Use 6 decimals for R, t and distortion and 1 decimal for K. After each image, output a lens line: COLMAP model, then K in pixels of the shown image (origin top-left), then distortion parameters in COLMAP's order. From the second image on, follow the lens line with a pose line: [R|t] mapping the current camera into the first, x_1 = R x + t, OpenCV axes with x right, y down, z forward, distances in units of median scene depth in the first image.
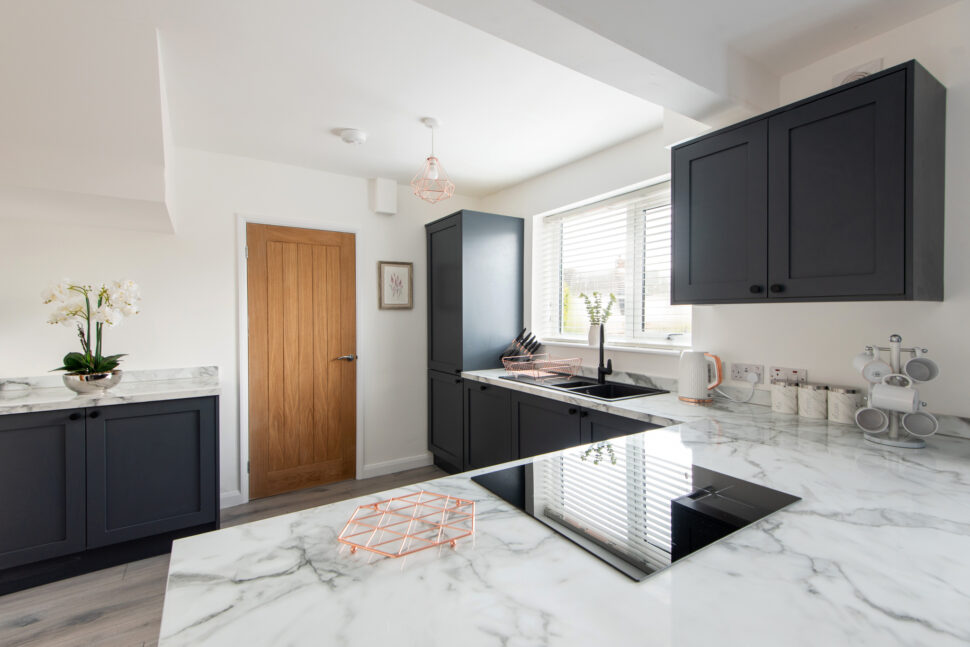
lens RADIAL K [[424.5, 0, 484.0], [0, 424.5, 318.9], [0, 0, 1]] dist [0.018262, -0.001464]
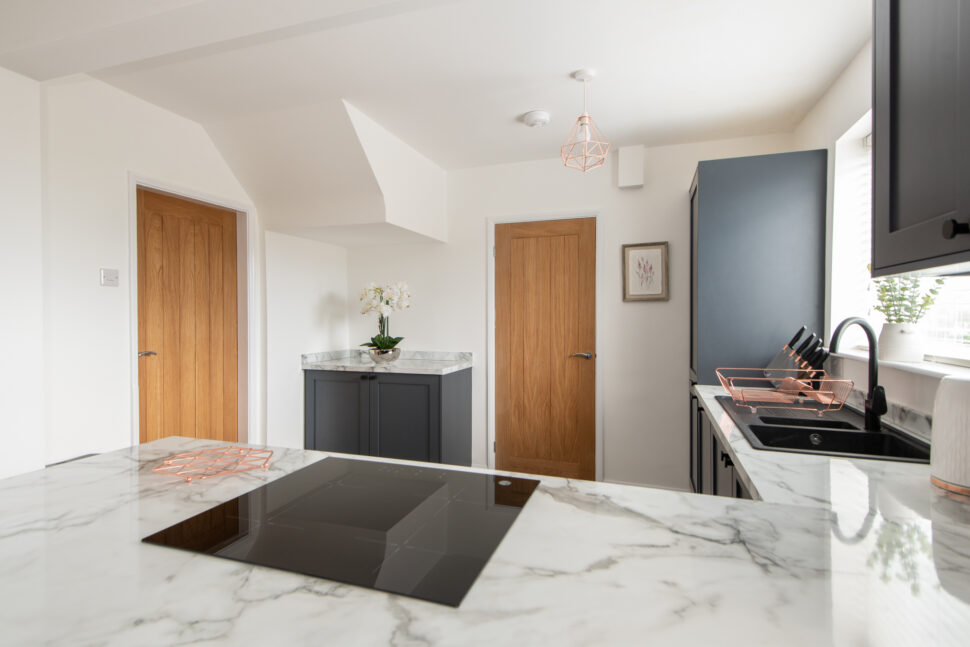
lens RADIAL K [[487.7, 0, 485.0], [0, 487.7, 319.7], [0, 0, 1]] dist [0.021122, -0.001101]
pose [[0.618645, 0.009899, -0.785608, 0.401827], [-0.007702, 0.999949, 0.006535, 0.011504], [0.785633, 0.002008, 0.618689, 0.198972]]
